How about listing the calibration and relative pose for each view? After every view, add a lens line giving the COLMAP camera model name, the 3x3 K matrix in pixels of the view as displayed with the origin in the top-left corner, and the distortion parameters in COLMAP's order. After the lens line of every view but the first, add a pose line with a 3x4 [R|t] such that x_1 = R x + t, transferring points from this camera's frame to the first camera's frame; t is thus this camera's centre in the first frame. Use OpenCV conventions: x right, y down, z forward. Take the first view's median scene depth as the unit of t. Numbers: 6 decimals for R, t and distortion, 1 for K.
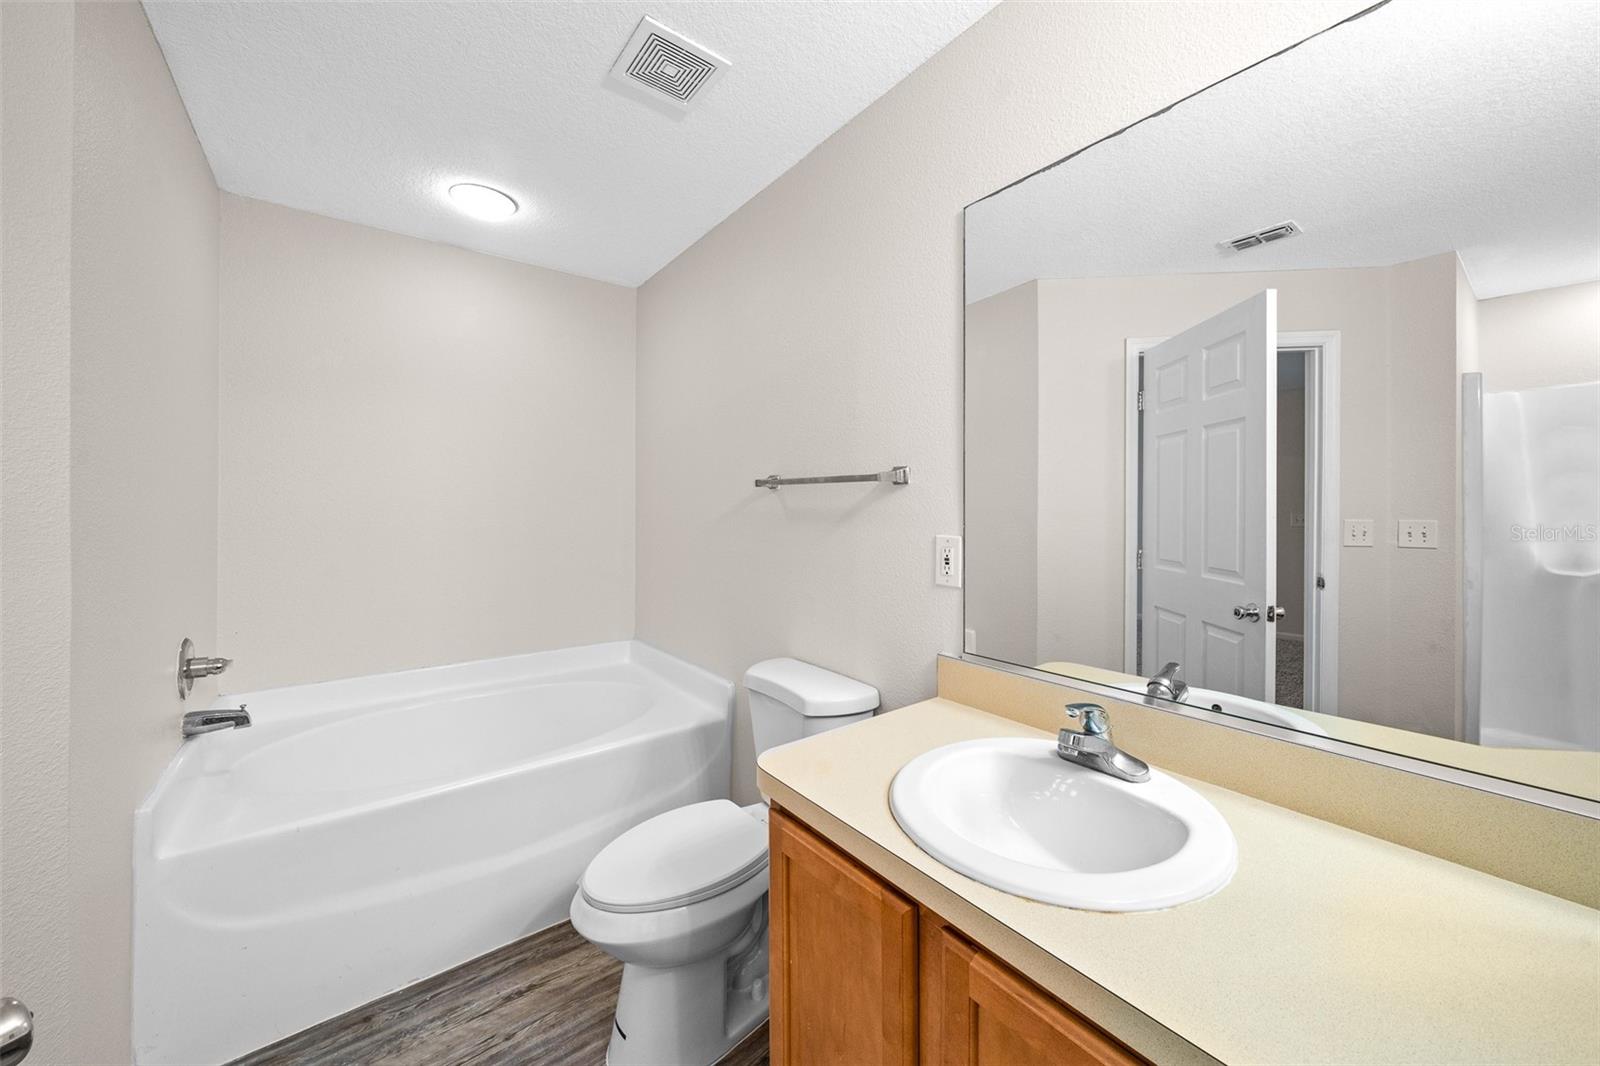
lens RADIAL K [[569.1, 0, 827.9], [0, 569.1, 510.3], [0, 0, 1]] dist [-0.002292, 0.000148]
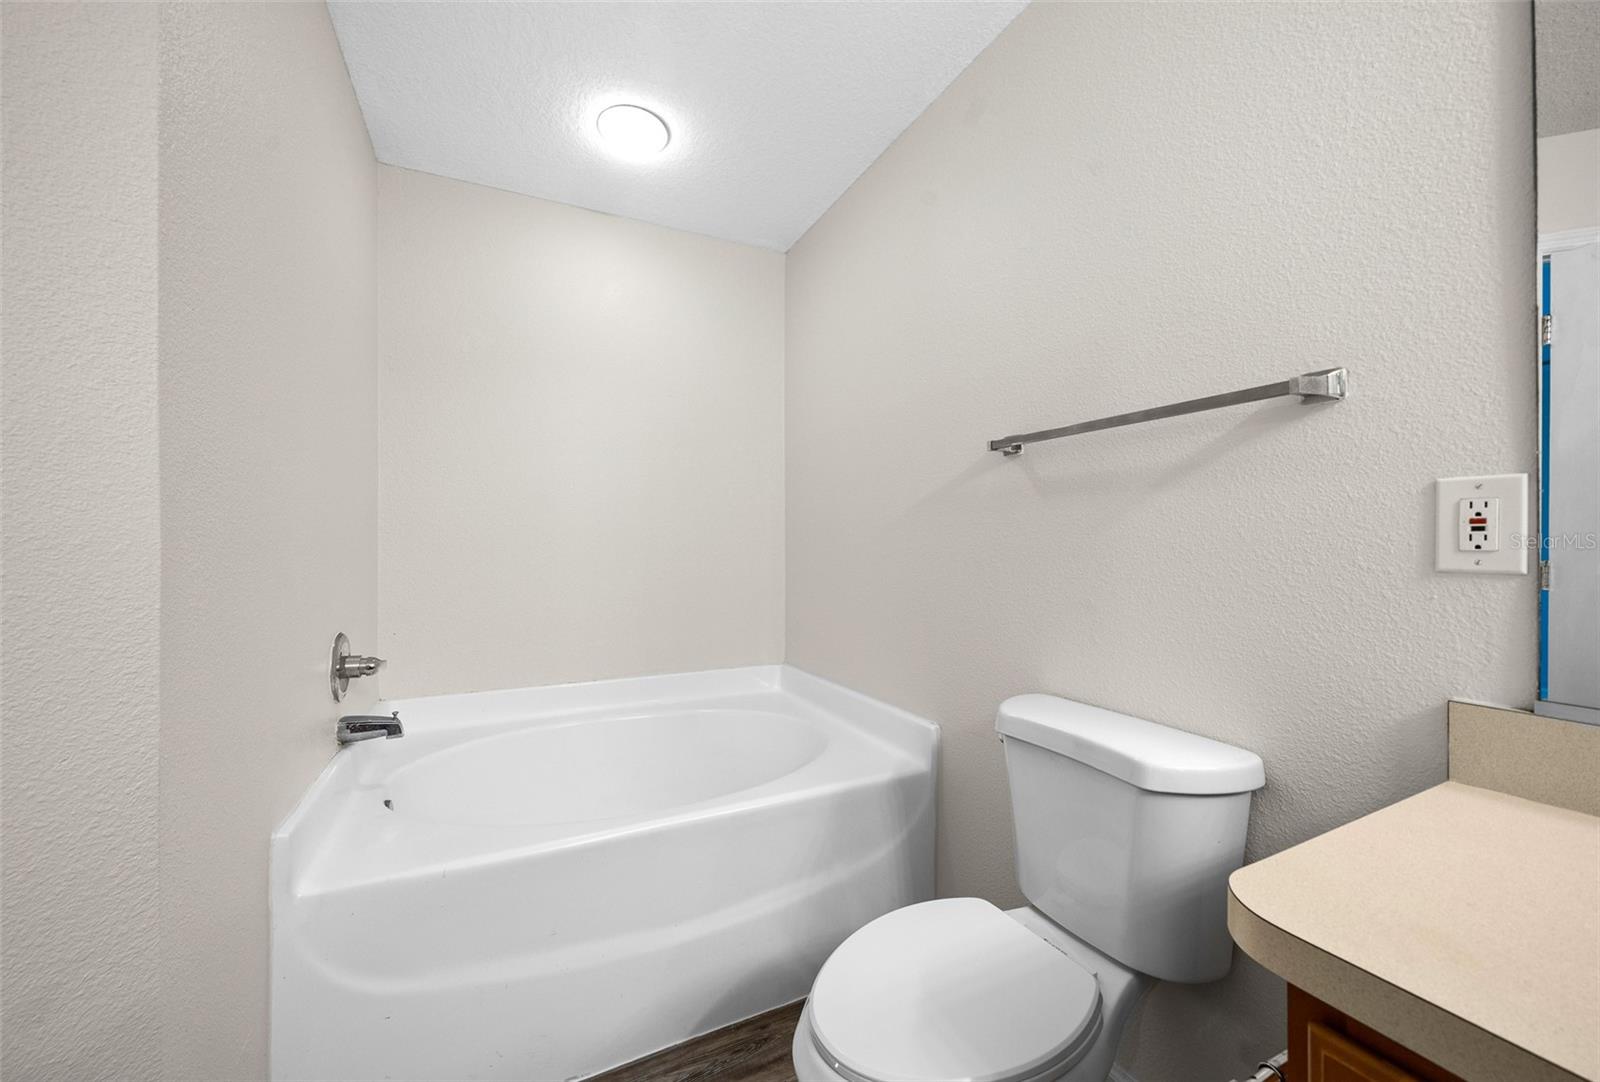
lens RADIAL K [[583.2, 0, 791.5], [0, 583.2, 548.7], [0, 0, 1]] dist [-0.001959, -0.000014]
pose [[0.972757, -0.000368, -0.231826, -0.232567], [0.001764, 0.999982, 0.005814, 0.089188], [0.231819, -0.006064, 0.972740, 0.276429]]
